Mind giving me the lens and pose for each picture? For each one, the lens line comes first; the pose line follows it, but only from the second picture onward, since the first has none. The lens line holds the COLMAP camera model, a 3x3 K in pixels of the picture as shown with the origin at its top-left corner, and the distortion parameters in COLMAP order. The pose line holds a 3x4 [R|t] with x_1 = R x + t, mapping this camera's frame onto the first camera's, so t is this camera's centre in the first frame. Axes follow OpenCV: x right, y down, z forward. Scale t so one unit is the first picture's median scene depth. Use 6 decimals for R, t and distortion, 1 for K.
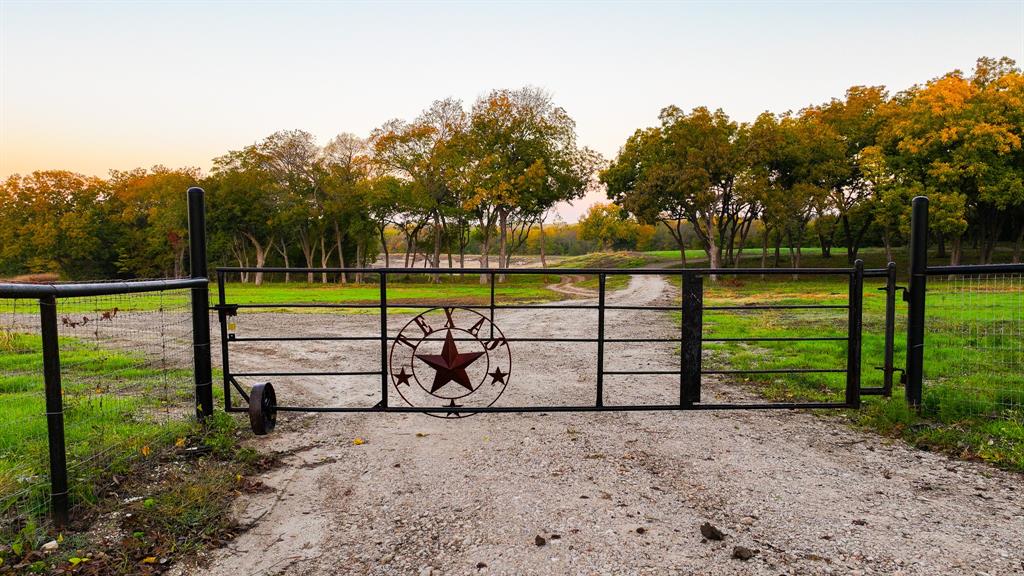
lens RADIAL K [[671.0, 0, 512.0], [0, 671.0, 288.0], [0, 0, 1]] dist [0.004053, 0.001077]
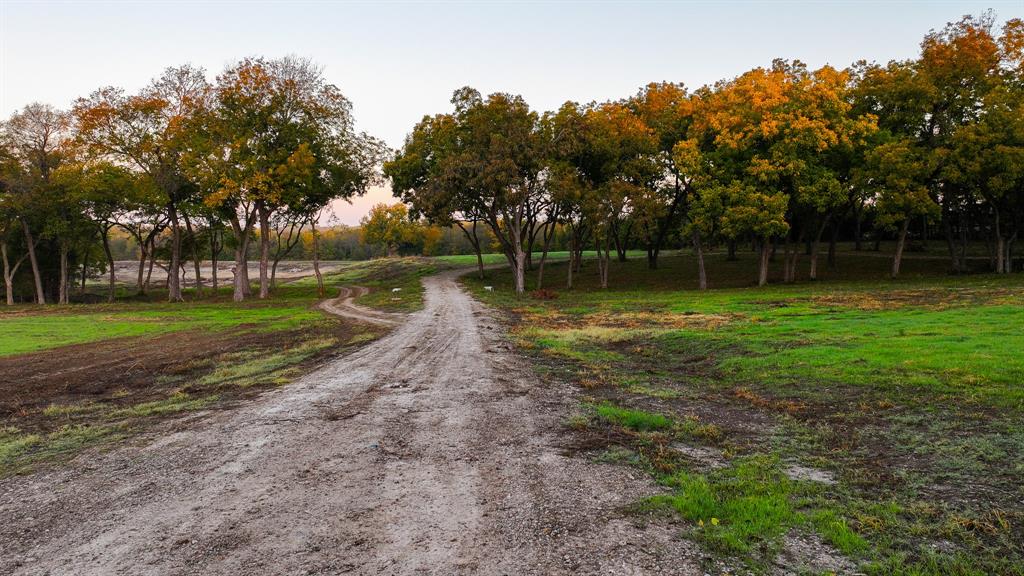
lens RADIAL K [[671.0, 0, 512.0], [0, 671.0, 288.0], [0, 0, 1]] dist [0.004053, 0.001077]
pose [[0.949634, -0.026321, 0.312255, 0.017016], [0.027689, 0.999617, 0.000052, -0.013008], [-0.312137, 0.008596, 0.949998, 0.150141]]
